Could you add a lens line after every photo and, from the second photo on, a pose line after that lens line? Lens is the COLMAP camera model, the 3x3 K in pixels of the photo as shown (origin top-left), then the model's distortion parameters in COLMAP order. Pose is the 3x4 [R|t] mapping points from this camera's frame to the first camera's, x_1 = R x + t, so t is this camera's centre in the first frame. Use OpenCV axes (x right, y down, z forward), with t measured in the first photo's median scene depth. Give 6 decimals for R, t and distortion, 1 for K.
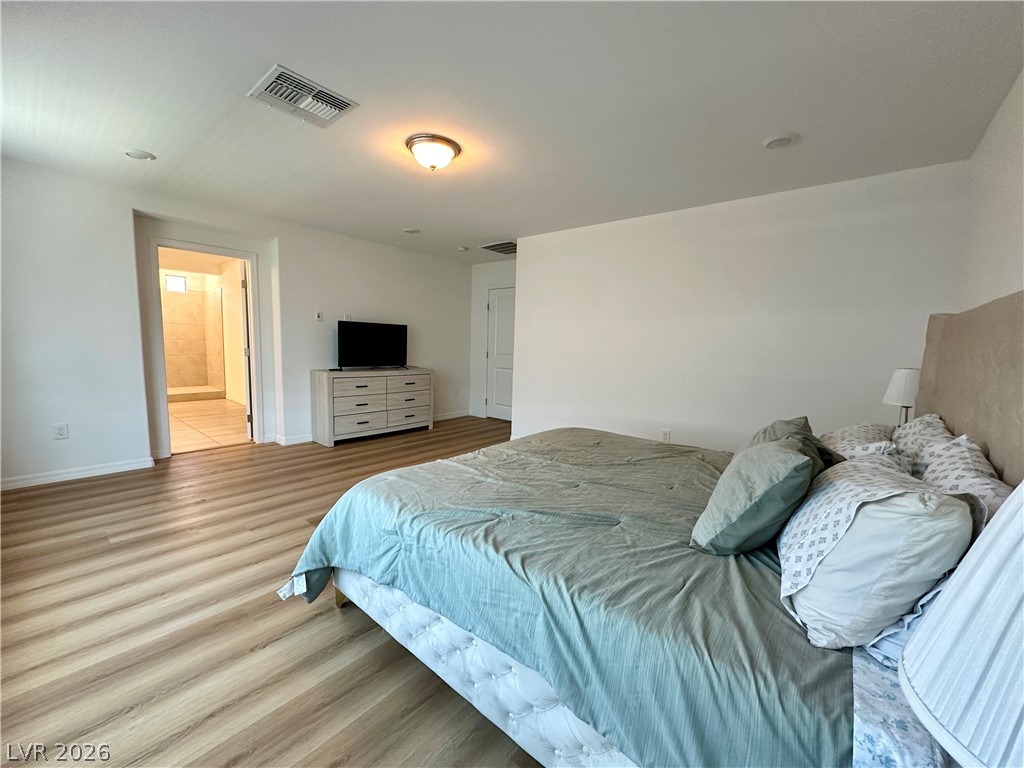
lens RADIAL K [[408.9, 0, 515.1], [0, 408.9, 382.6], [0, 0, 1]] dist [-0.004282, -0.000066]
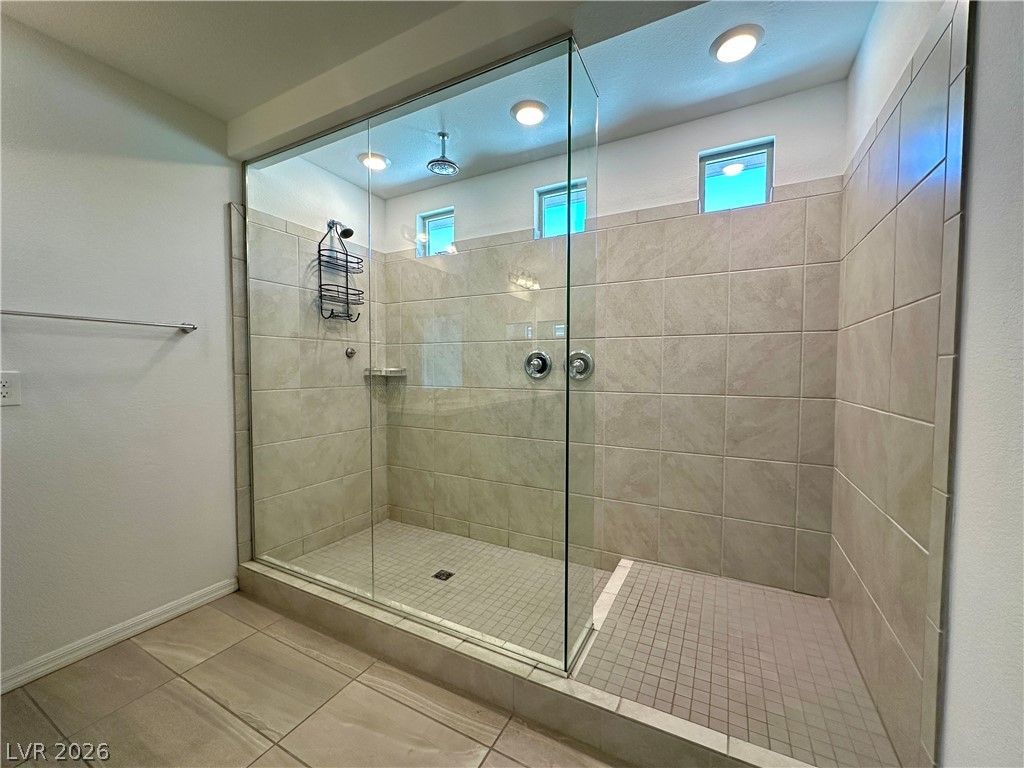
lens RADIAL K [[408.9, 0, 515.2], [0, 408.9, 385.9], [0, 0, 1]] dist [-0.004282, -0.000066]
pose [[0.208212, 0.026120, -0.977735, -0.592022], [-0.086613, 0.996209, 0.008169, -0.099170], [0.974241, 0.082984, 0.209685, 0.802326]]
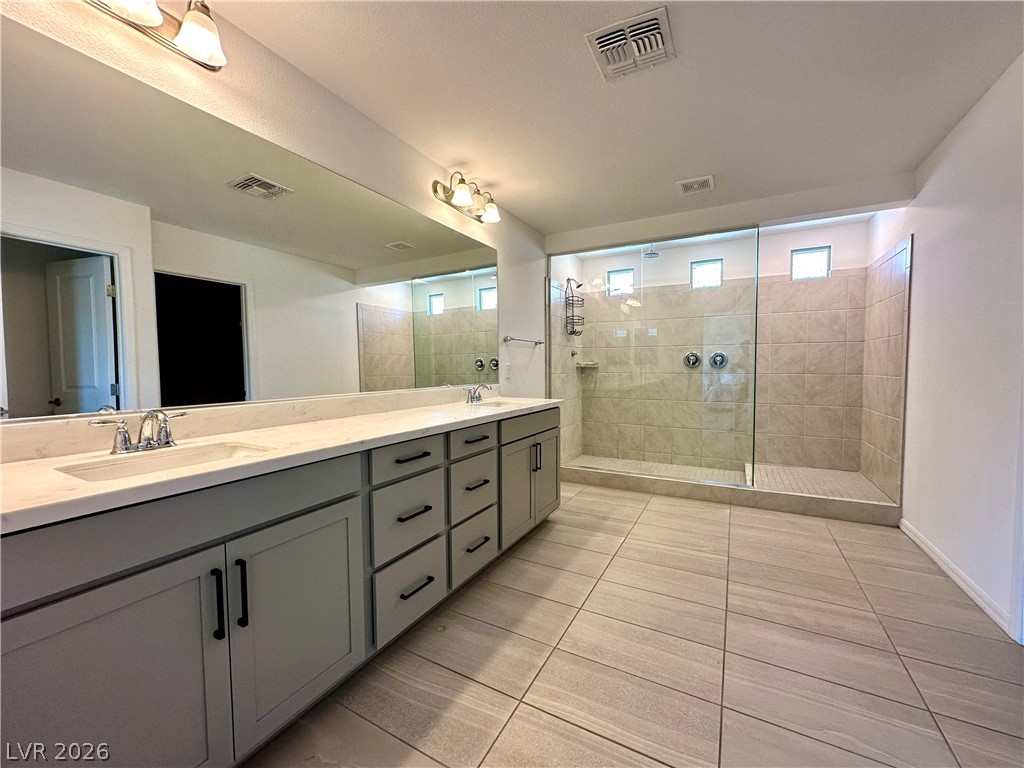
lens RADIAL K [[408.9, 0, 516.9], [0, 408.9, 385.3], [0, 0, 1]] dist [-0.004282, -0.000066]
pose [[0.197167, 0.029210, -0.979935, -0.395688], [-0.079481, 0.996742, 0.013719, -0.067993], [0.977143, 0.075181, 0.198847, 0.543450]]
